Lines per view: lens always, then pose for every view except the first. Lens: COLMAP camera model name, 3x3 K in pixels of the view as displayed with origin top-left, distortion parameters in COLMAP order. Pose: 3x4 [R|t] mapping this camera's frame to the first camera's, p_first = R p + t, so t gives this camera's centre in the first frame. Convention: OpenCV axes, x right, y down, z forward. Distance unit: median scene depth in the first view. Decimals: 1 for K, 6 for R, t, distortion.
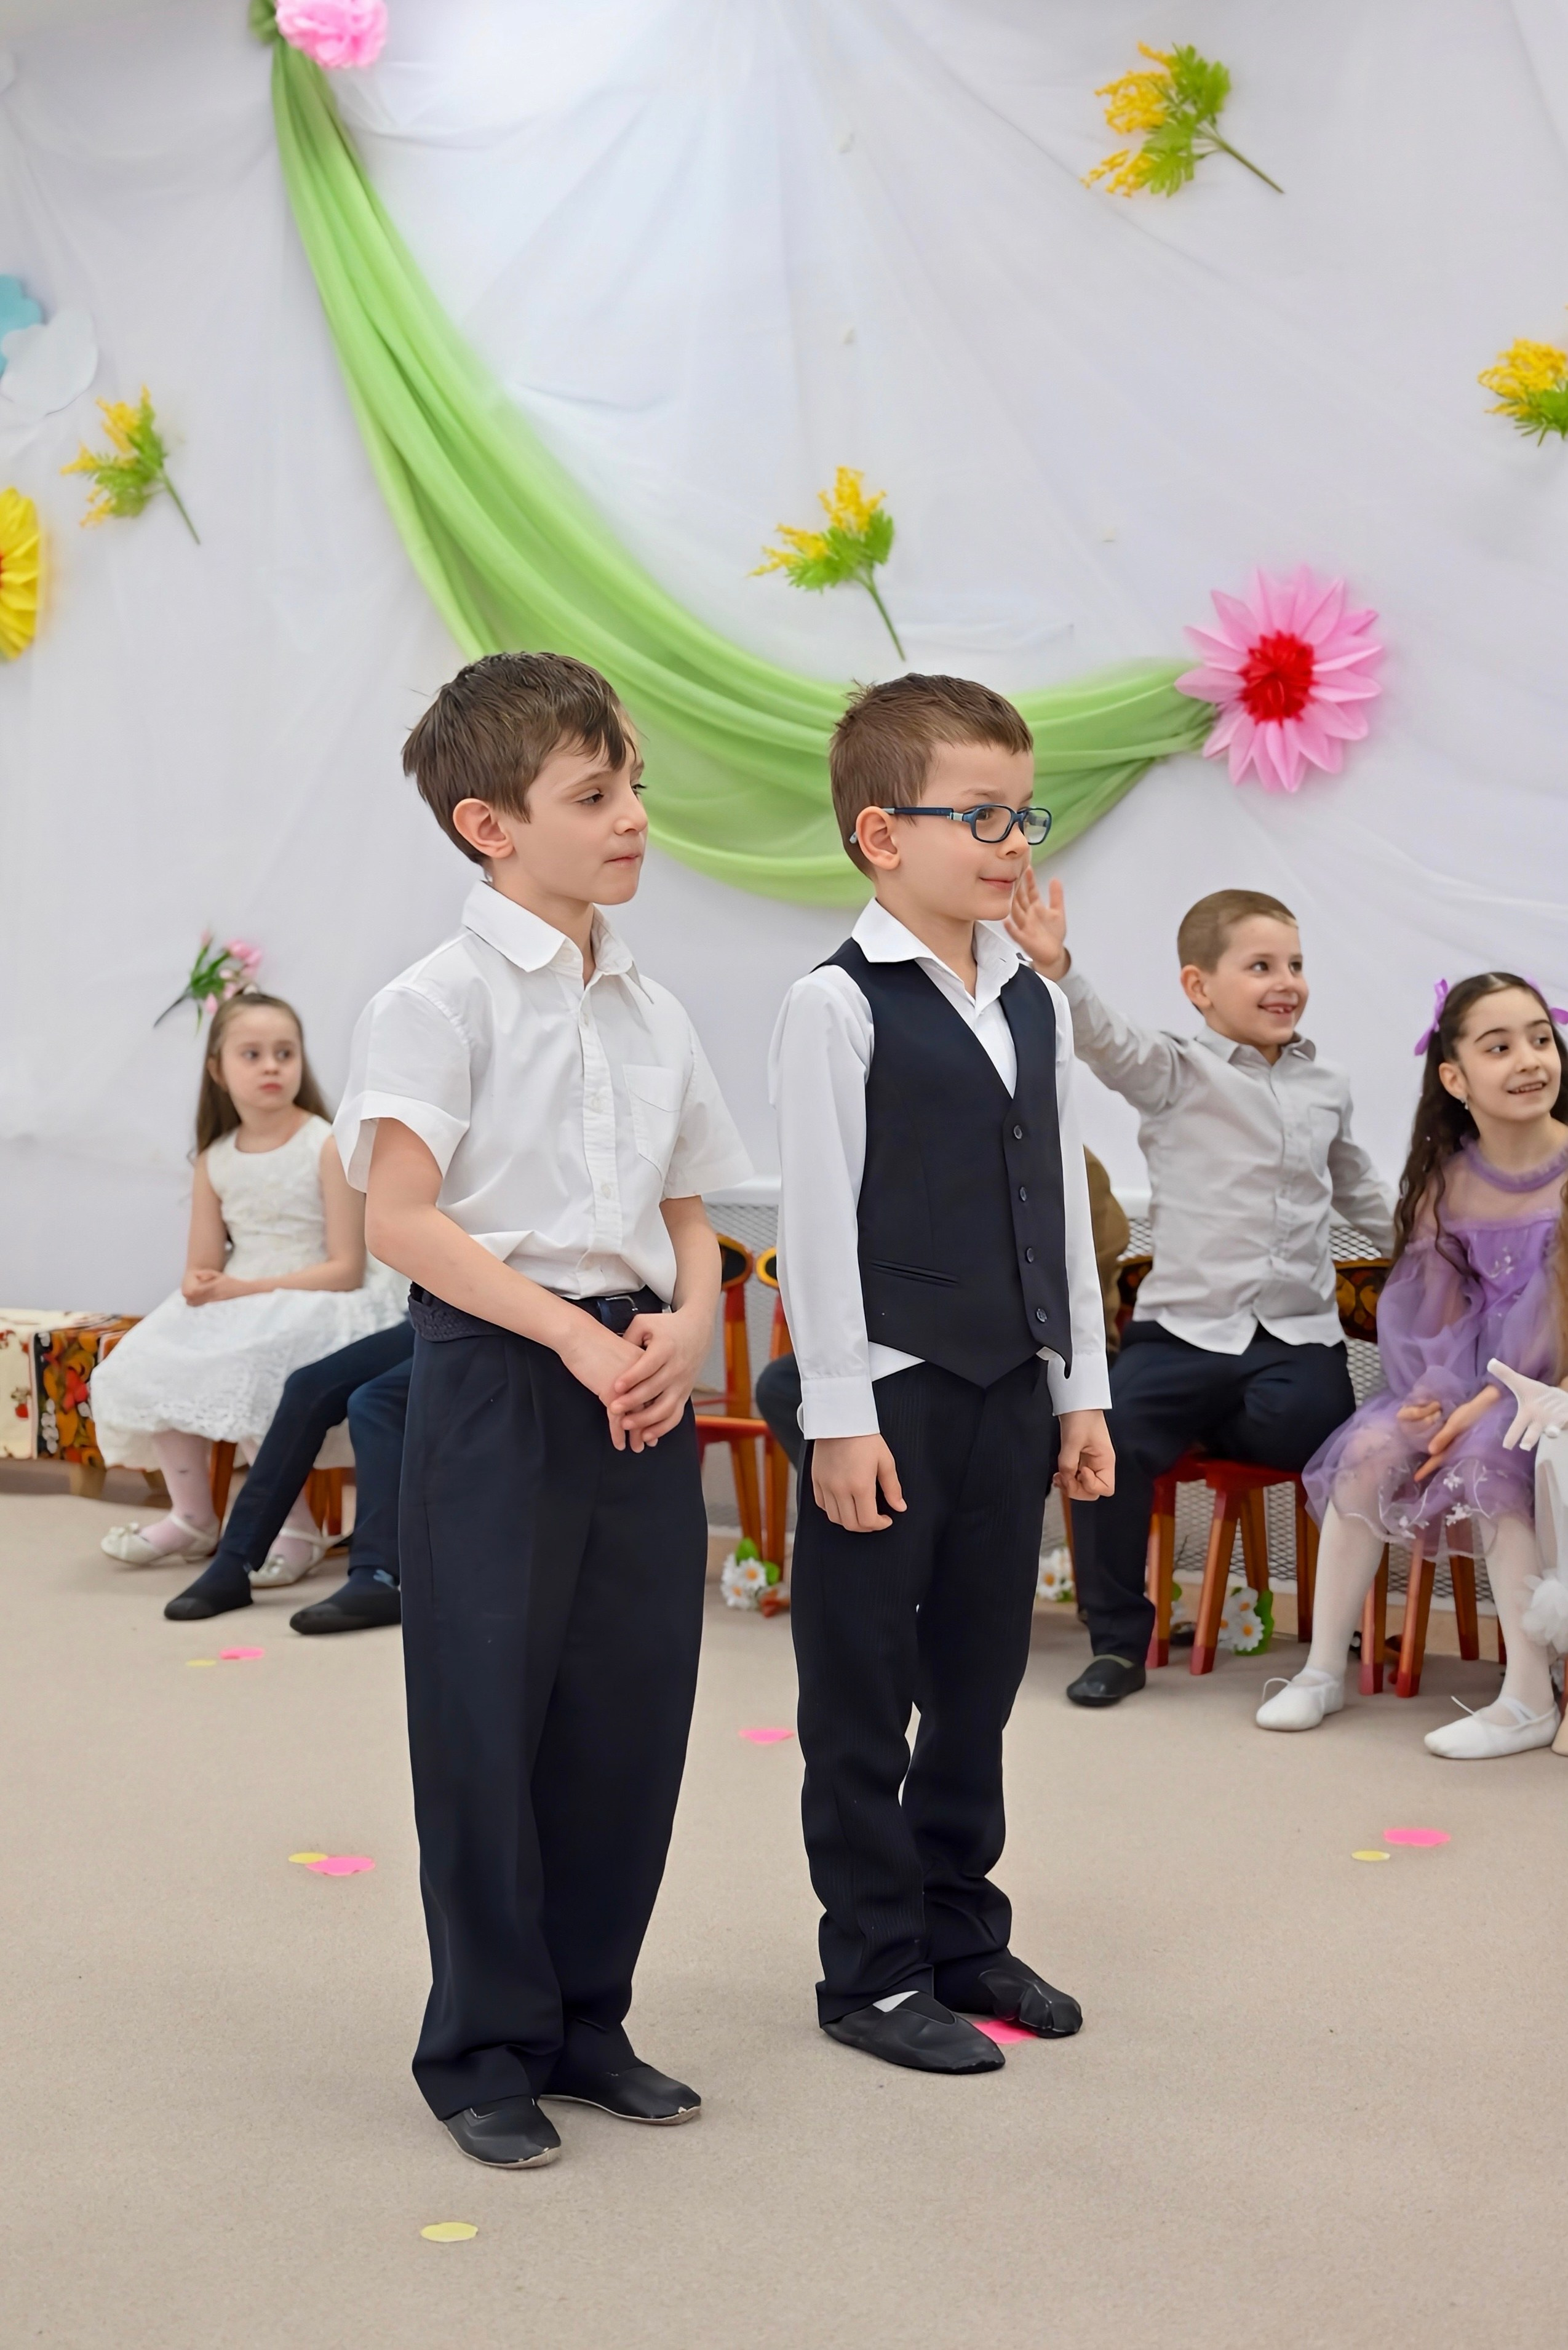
lens RADIAL K [[3739.4, 0, 810.6], [0, 3739.4, 1162.7], [0, 0, 1]] dist [0.006930, -0.015416]
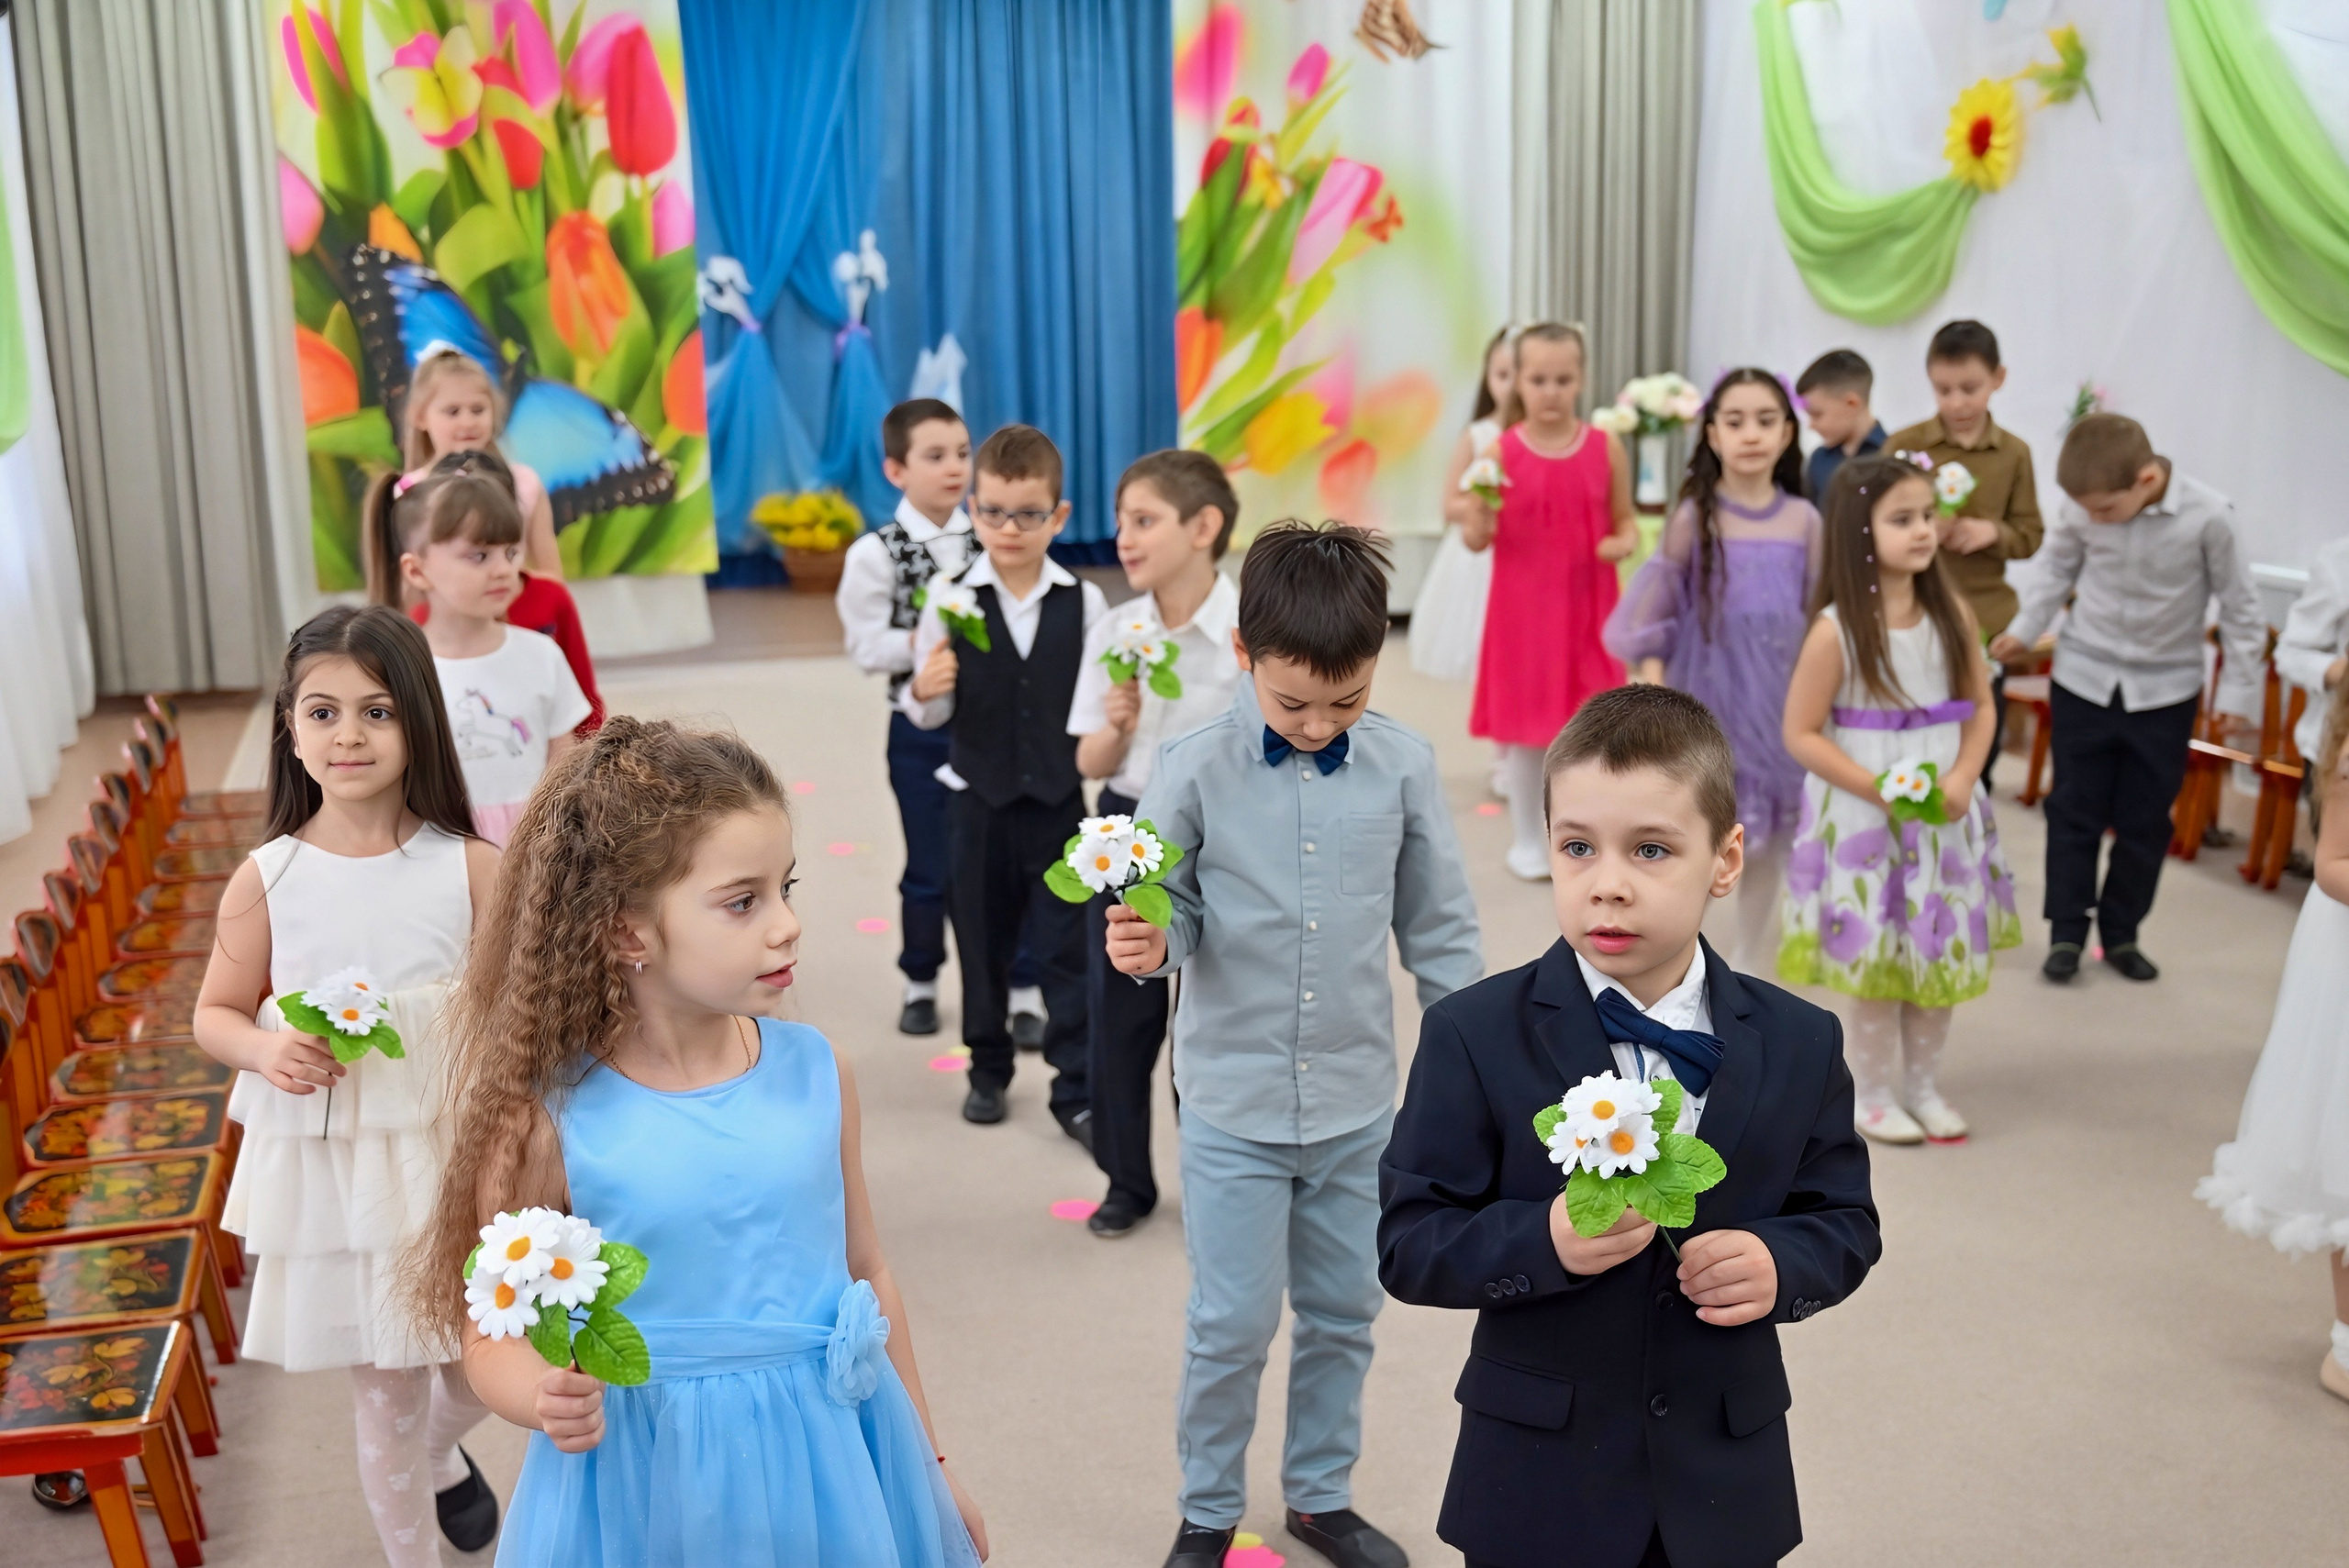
lens RADIAL K [[2805.6, 0, 1190.2], [0, 2805.6, 790.0], [0, 0, 1]] dist [0.003819, 0.002118]
pose [[0.783375, 0.120428, -0.609771, 0.338556], [-0.024931, 0.986349, 0.162772, -0.091040], [0.621050, -0.112309, 0.775683, -0.180191]]
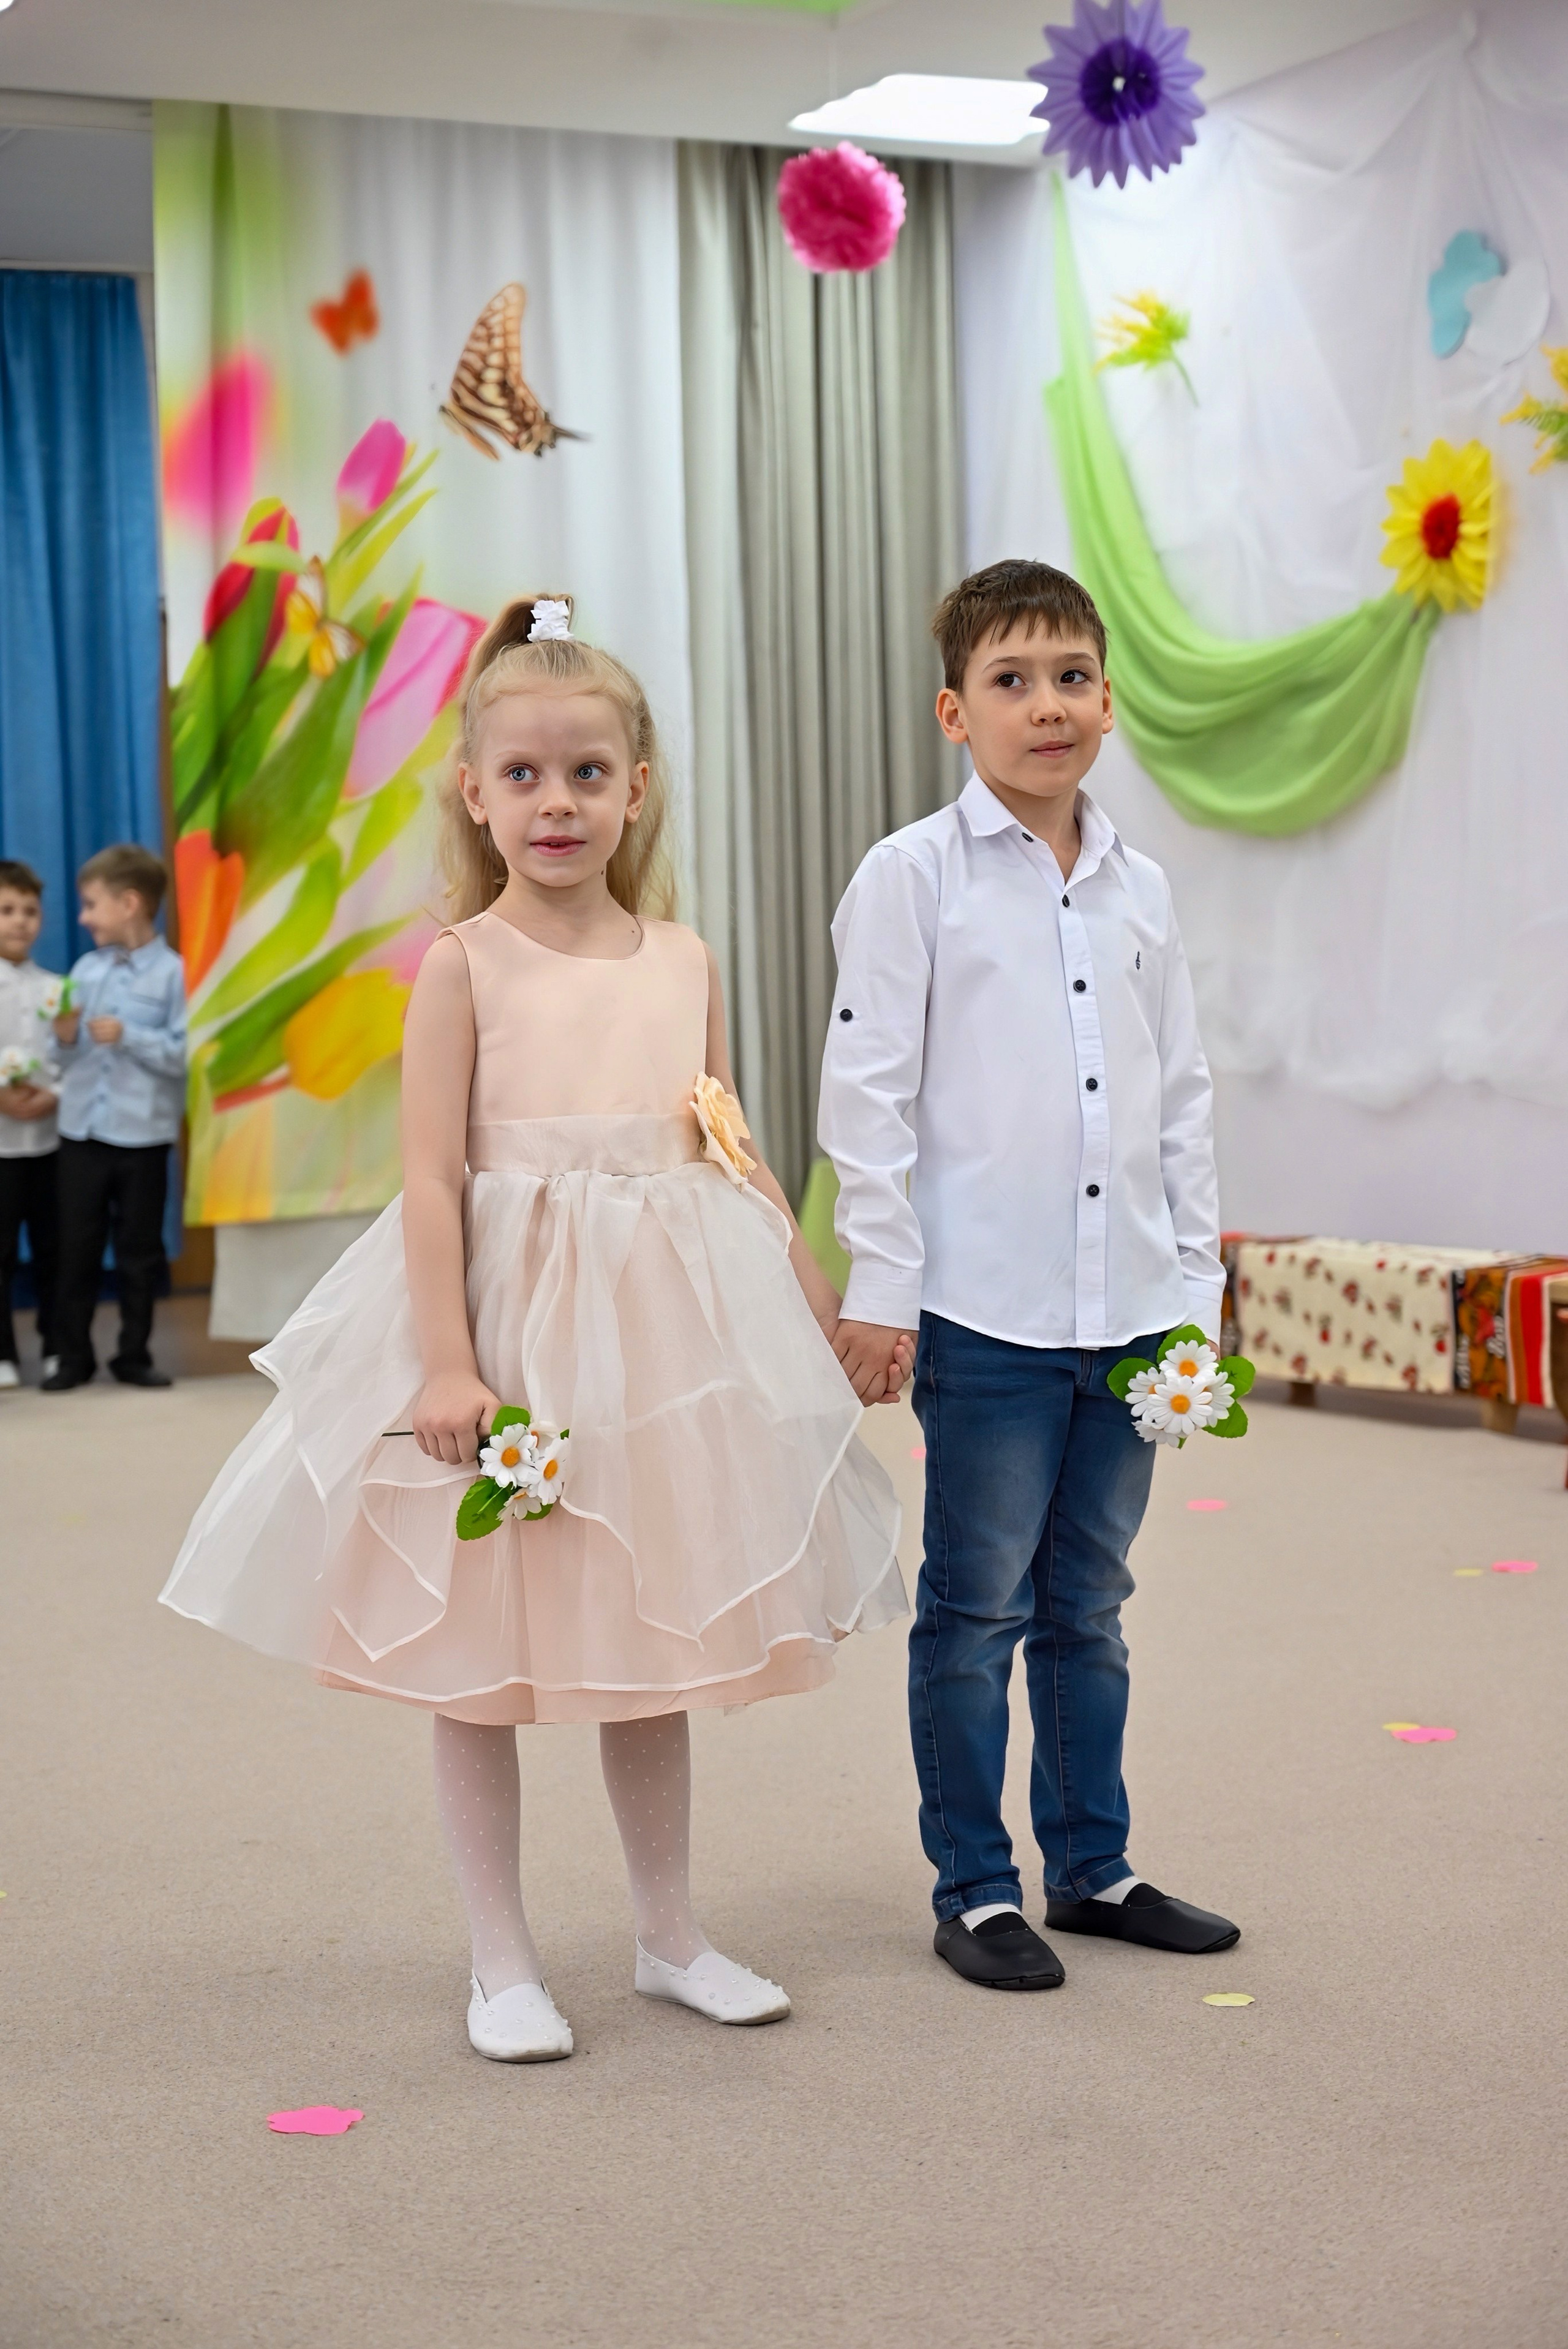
lens RADIAL K [[3994.9, 0, 838.6], [0, 3994.9, 1230.0], [0, 0, 1]] dist [-0.023459, -0.026892]
pose [[0.892377, 0.017865, -0.450936, 0.157976], [-0.009616, 0.999742, 0.020578, 0.016241], [0.451188, -0.014027, 0.892319, -0.055999]]
